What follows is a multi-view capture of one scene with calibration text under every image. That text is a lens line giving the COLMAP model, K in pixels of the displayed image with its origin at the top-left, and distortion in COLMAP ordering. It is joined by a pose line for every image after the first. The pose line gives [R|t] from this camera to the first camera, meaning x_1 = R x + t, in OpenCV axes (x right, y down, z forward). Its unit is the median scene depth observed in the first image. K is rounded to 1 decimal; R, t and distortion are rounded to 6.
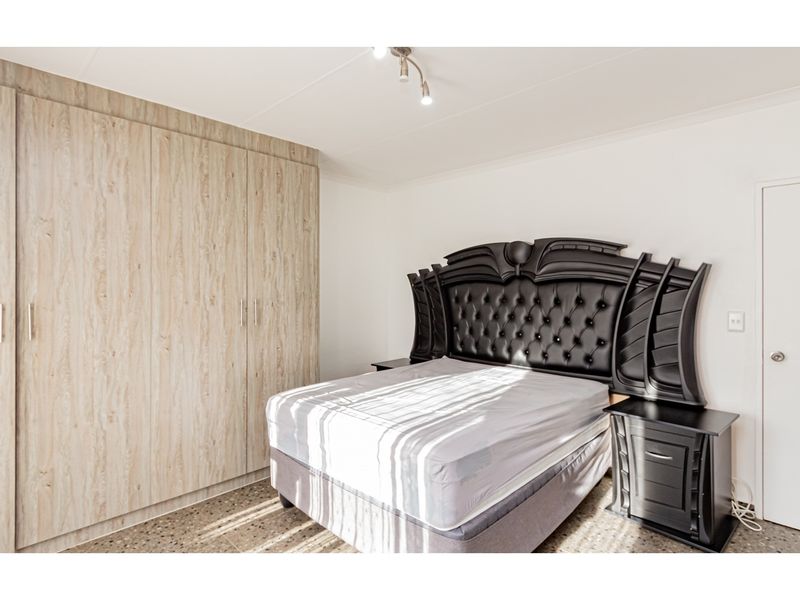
lens RADIAL K [[406.2, 0, 399.4], [0, 406.2, 286.9], [0, 0, 1]] dist [0.000752, 0.000390]
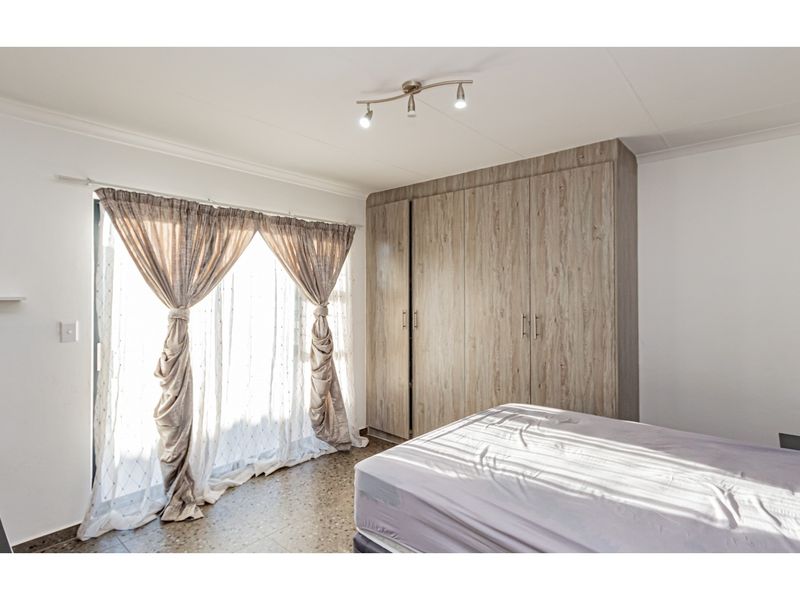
lens RADIAL K [[406.2, 0, 399.4], [0, 406.2, 286.9], [0, 0, 1]] dist [0.000752, 0.000390]
pose [[0.078791, -0.018391, -0.996721, 0.687074], [0.006328, 0.999819, -0.017947, -0.024147], [0.996871, -0.004893, 0.078893, 0.566101]]
